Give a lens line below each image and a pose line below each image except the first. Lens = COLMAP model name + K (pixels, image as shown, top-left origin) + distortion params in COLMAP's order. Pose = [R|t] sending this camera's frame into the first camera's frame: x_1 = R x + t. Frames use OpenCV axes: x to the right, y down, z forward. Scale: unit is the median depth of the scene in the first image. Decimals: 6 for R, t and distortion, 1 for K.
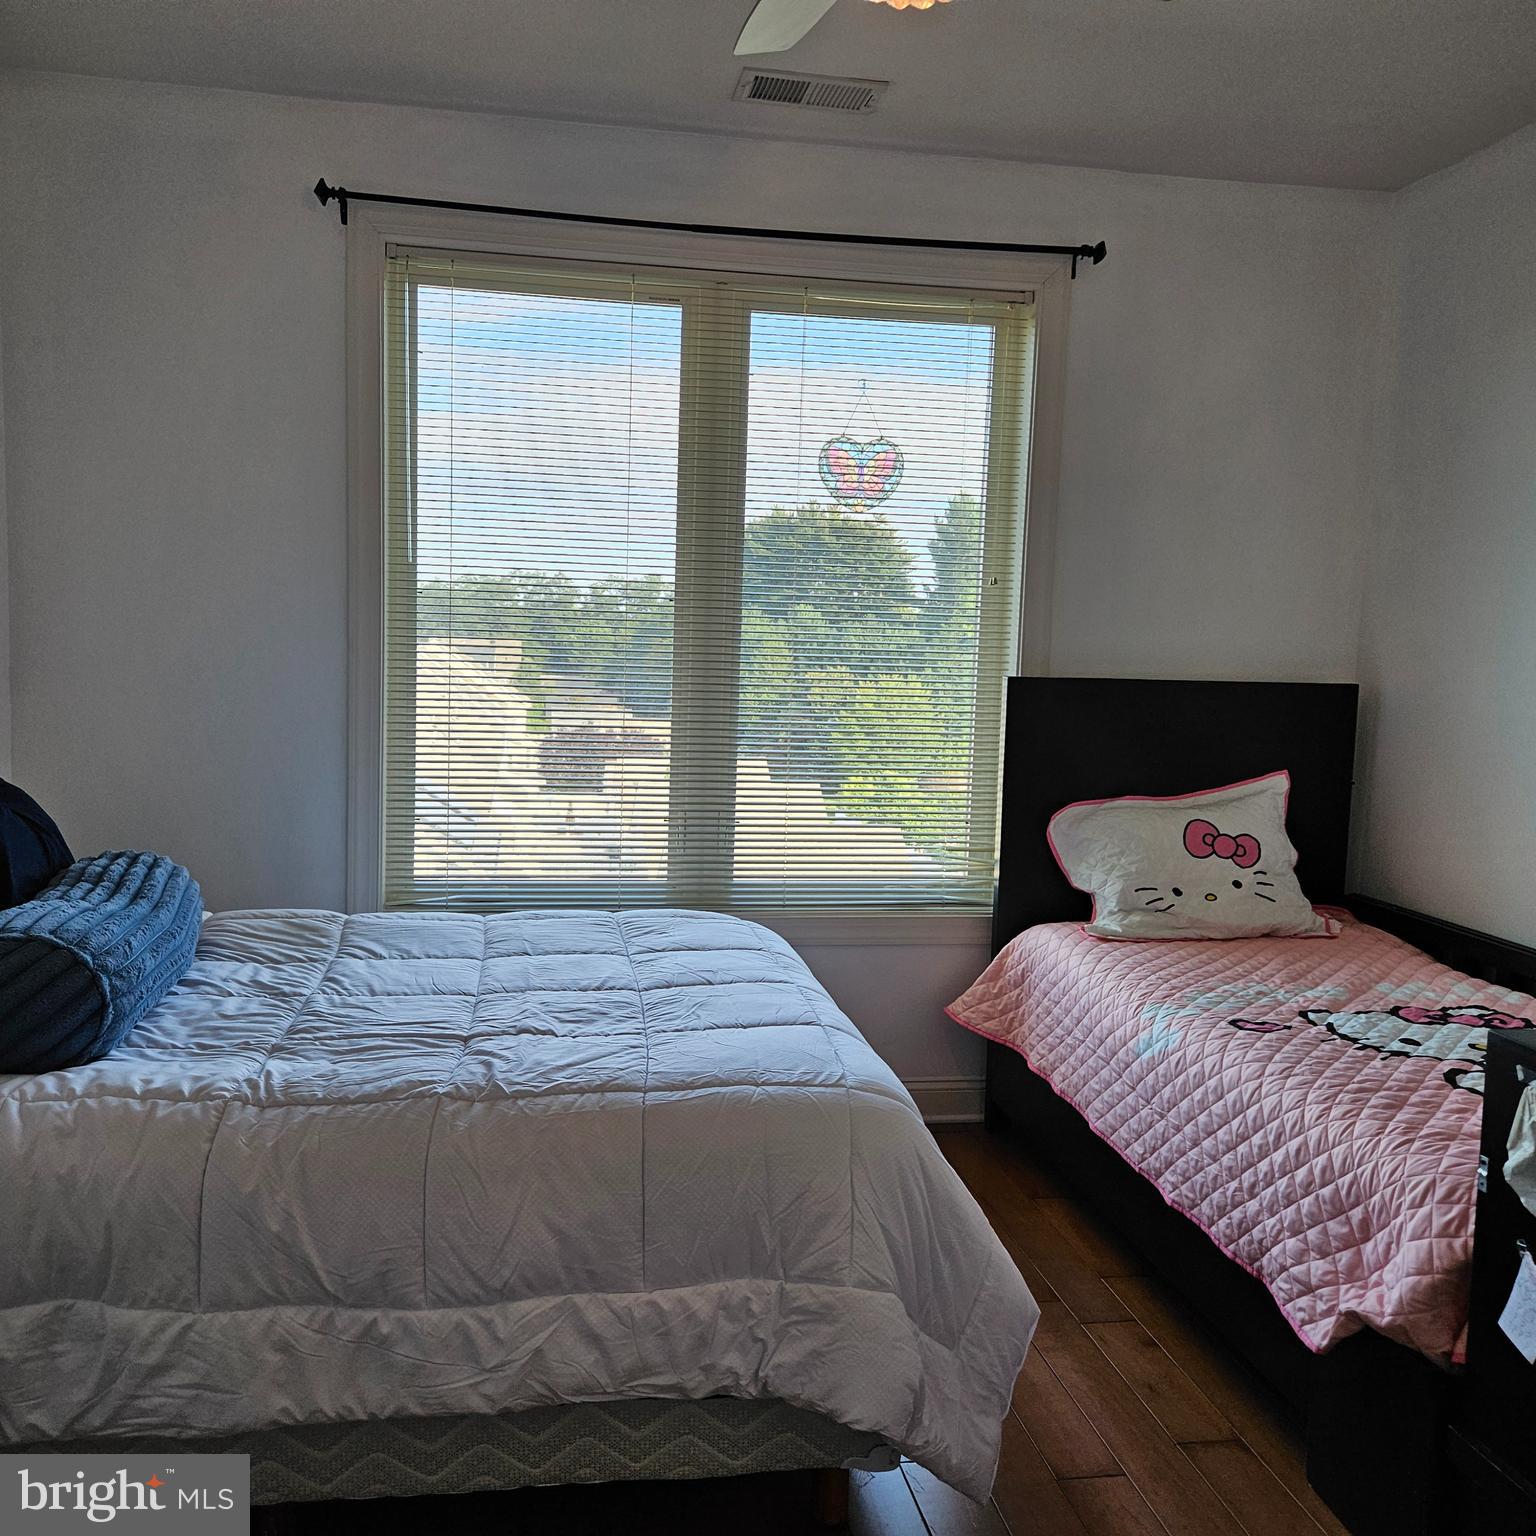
lens RADIAL K [[1377.0, 0, 757.6], [0, 1377.0, 772.1], [0, 0, 1]] dist [0.072133, -0.066642]
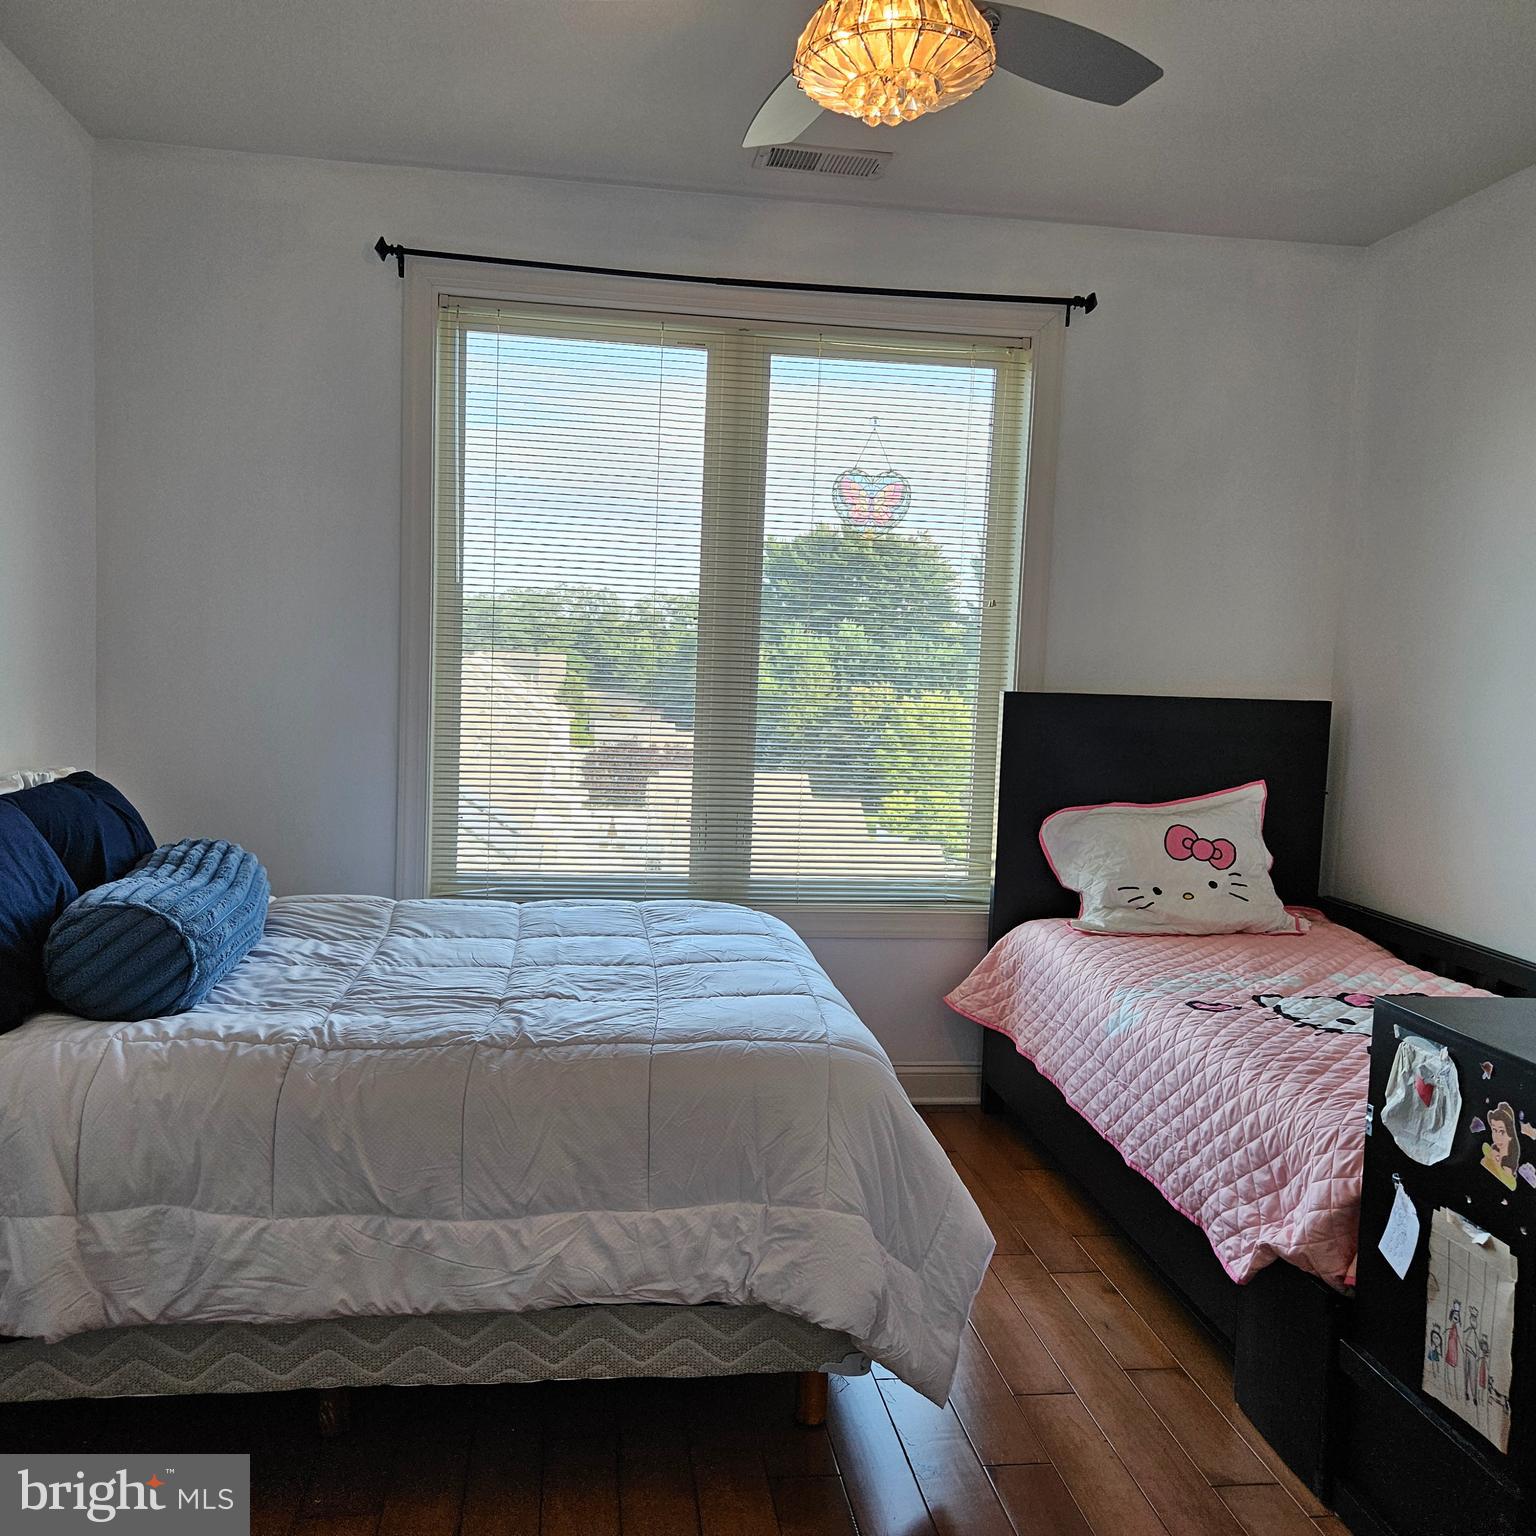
lens RADIAL K [[1369.0, 0, 774.8], [0, 1369.0, 774.5], [0, 0, 1]] dist [0.069879, -0.060259]
pose [[0.999804, 0.009668, -0.017269, 0.034197], [-0.009821, 0.999913, -0.008798, 0.012337], [0.017183, 0.008966, 0.999812, -0.135321]]
